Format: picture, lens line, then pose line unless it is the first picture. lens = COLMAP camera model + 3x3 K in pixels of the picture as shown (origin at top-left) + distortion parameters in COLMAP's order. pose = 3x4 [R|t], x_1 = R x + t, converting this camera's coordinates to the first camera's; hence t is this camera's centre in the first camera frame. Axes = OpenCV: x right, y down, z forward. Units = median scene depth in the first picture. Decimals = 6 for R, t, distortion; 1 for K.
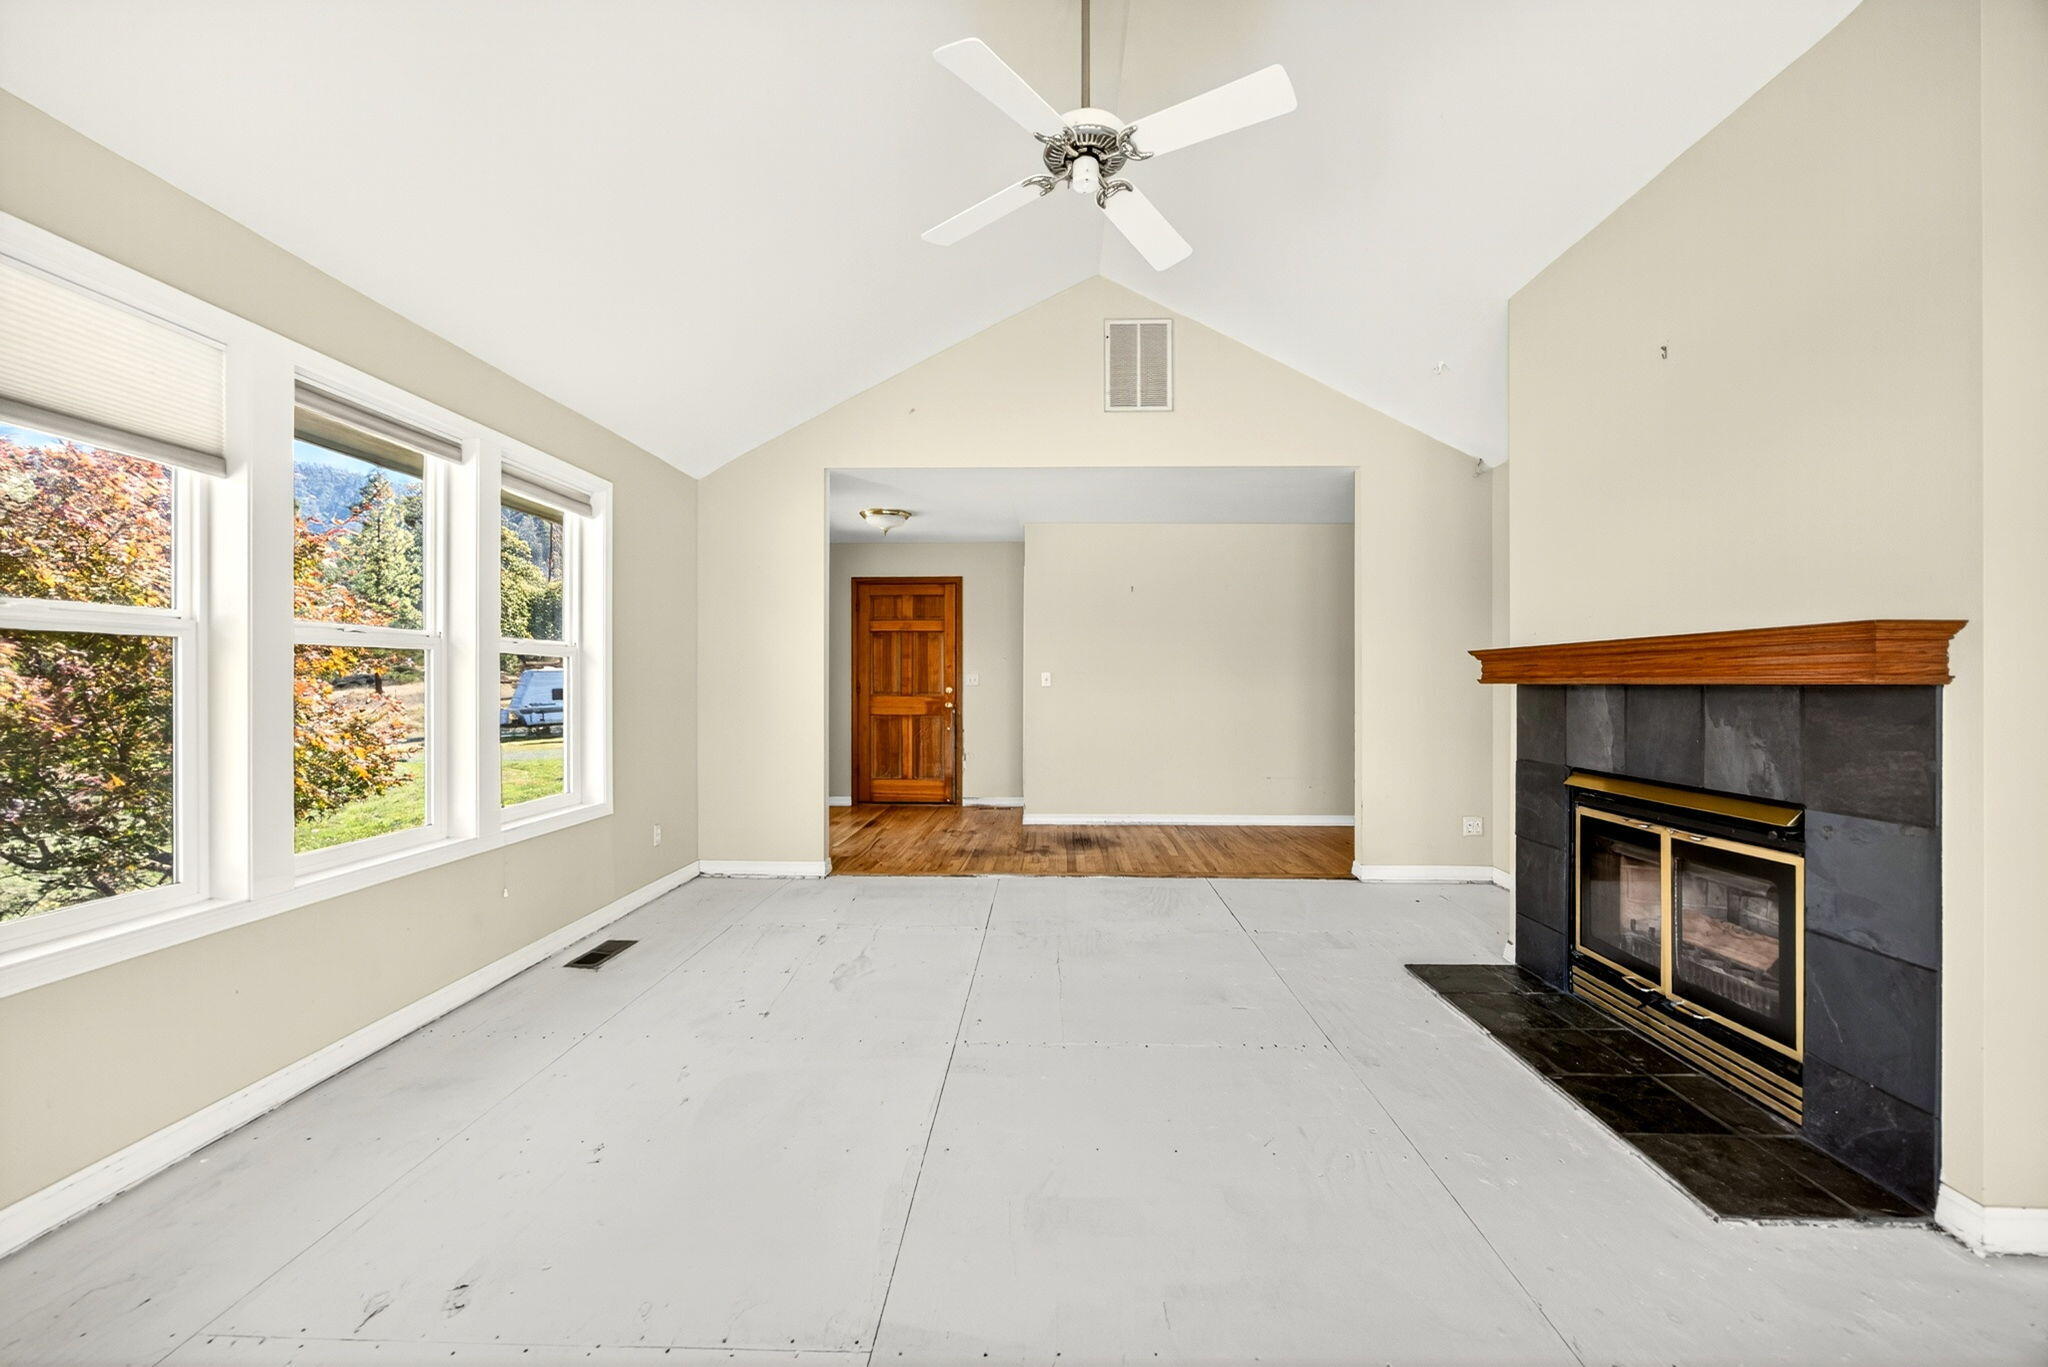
lens RADIAL K [[836.1, 0, 1024.0], [0, 836.1, 683.5], [0, 0, 1]] dist [0.017458, 0.000058]
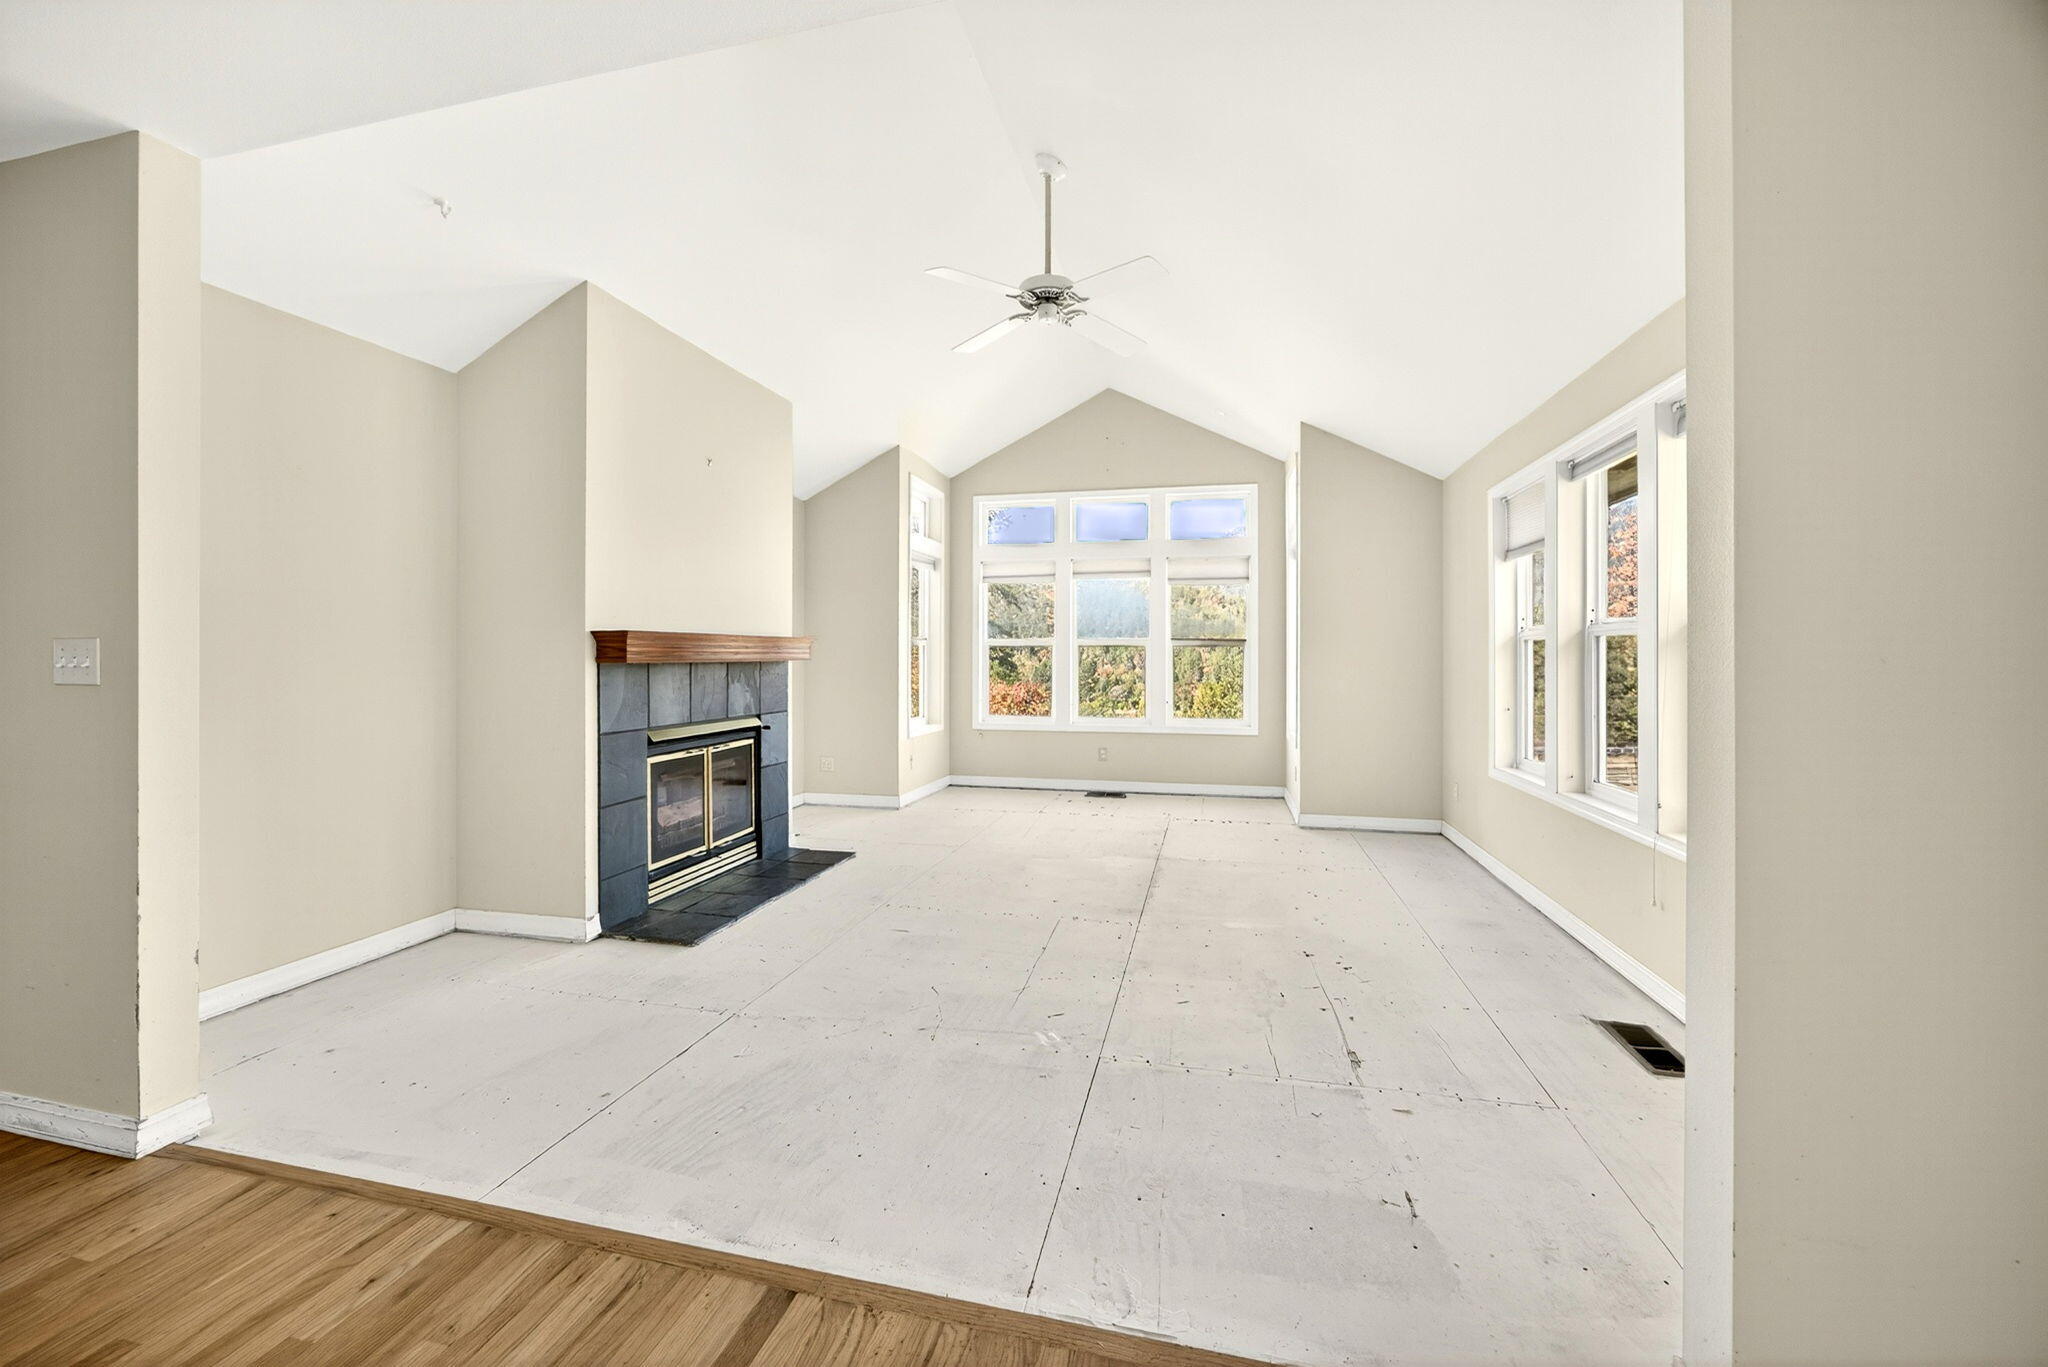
lens RADIAL K [[836.1, 0, 1024.0], [0, 836.1, 683.5], [0, 0, 1]] dist [0.017458, 0.000058]
pose [[-0.981039, -0.007572, 0.193664, -0.070753], [-0.001535, 0.999509, 0.031304, -0.003461], [-0.193806, 0.030414, -0.980568, 1.038969]]
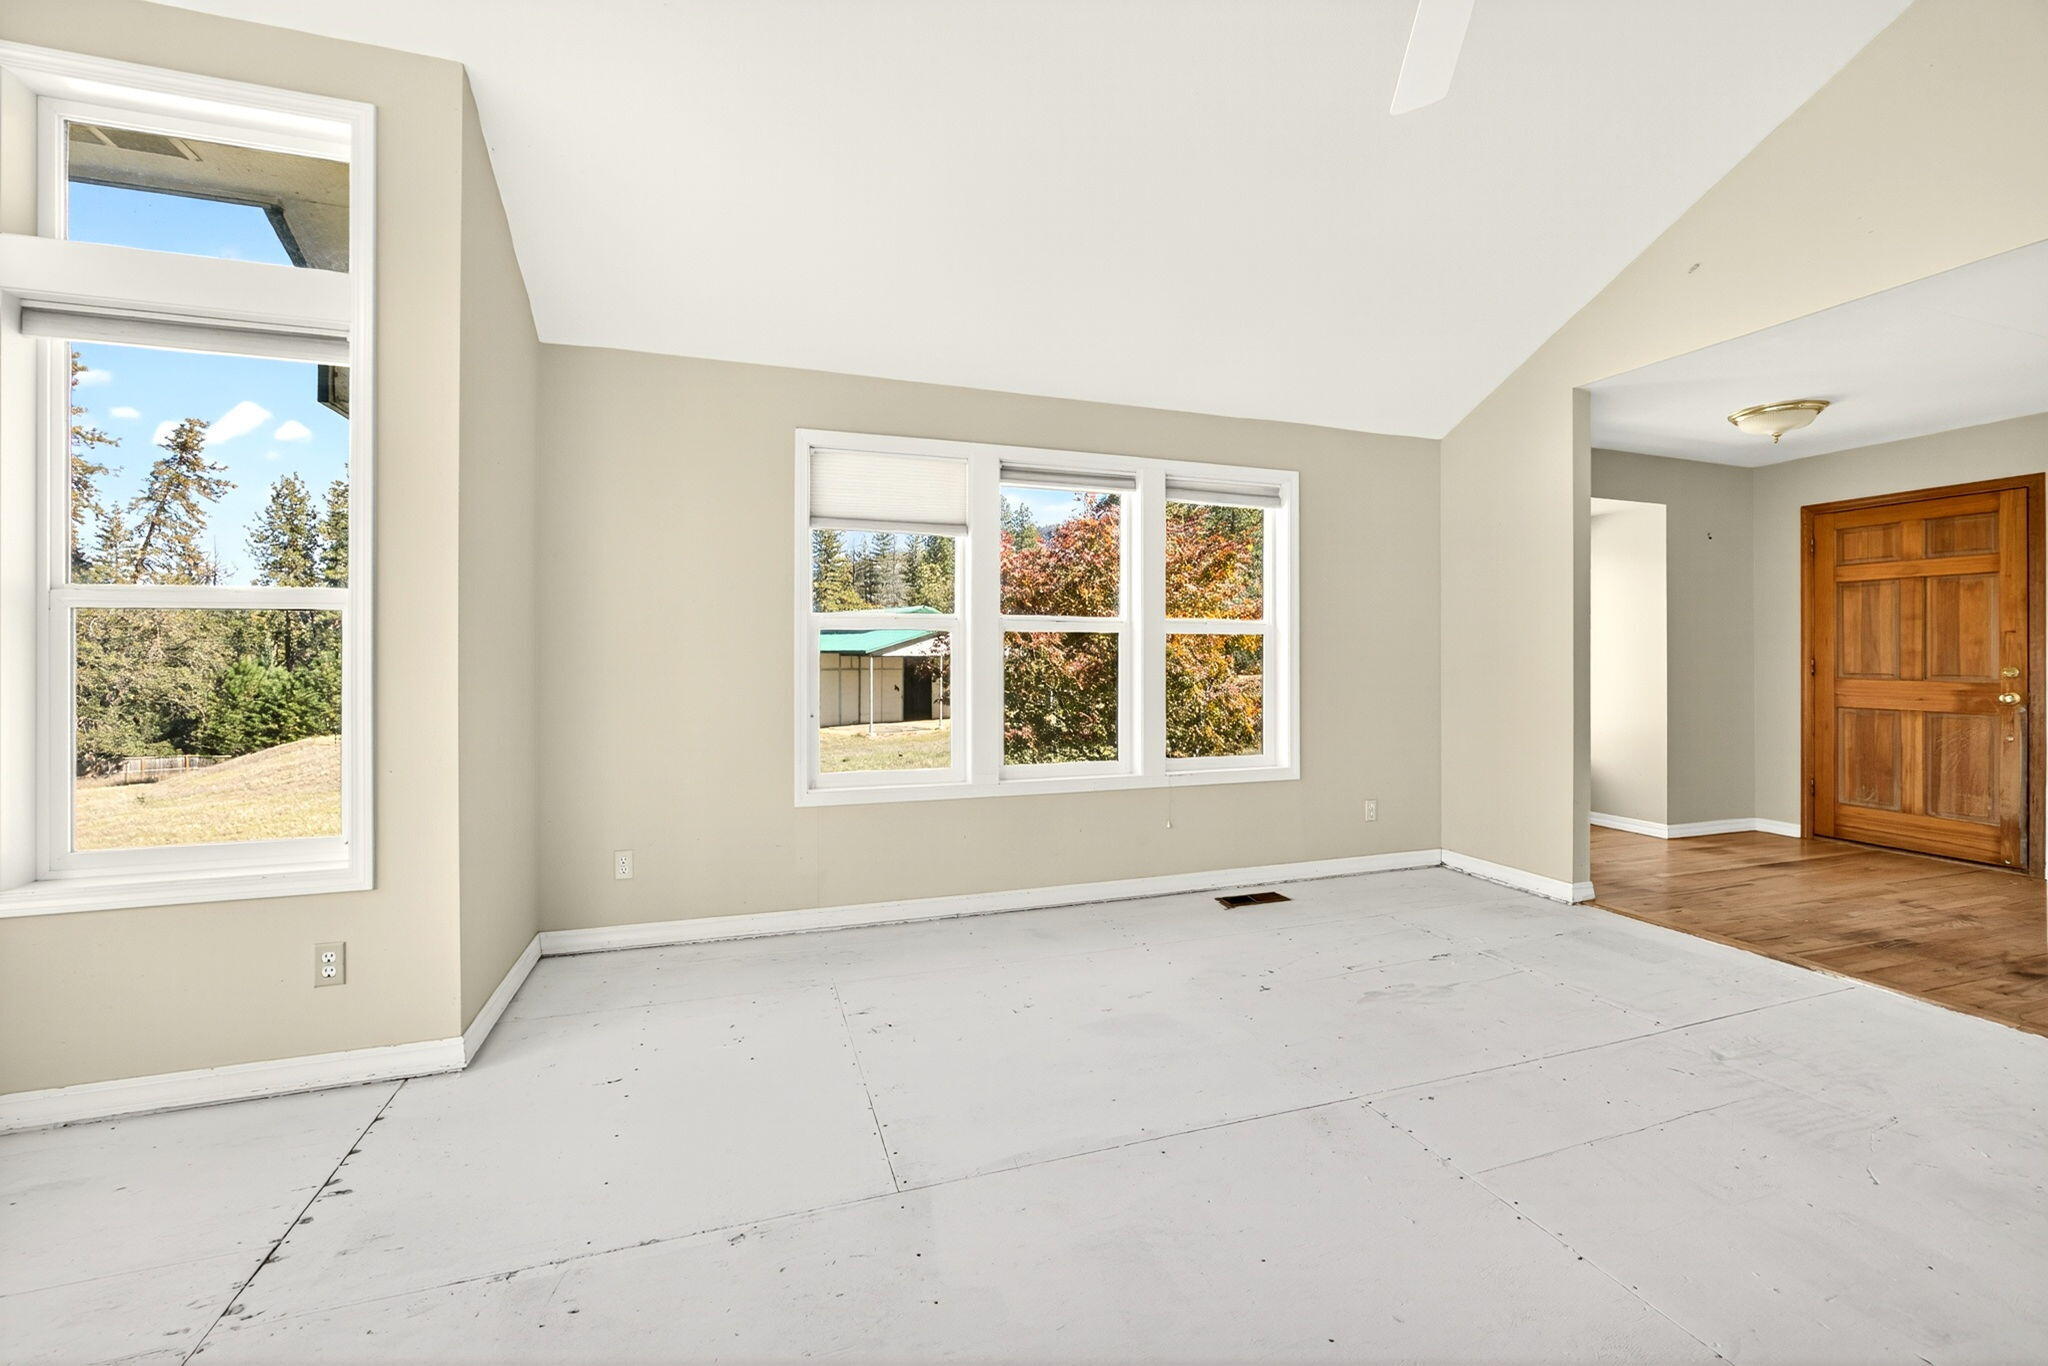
lens RADIAL K [[862.7, 0, 1027.8], [0, 862.7, 651.4], [0, 0, 1]] dist [-0.001479, -0.000010]
pose [[0.363930, -0.007699, -0.931395, 0.268623], [-0.003657, 0.999946, -0.009694, 0.002349], [0.931419, 0.006934, 0.363882, 0.179623]]
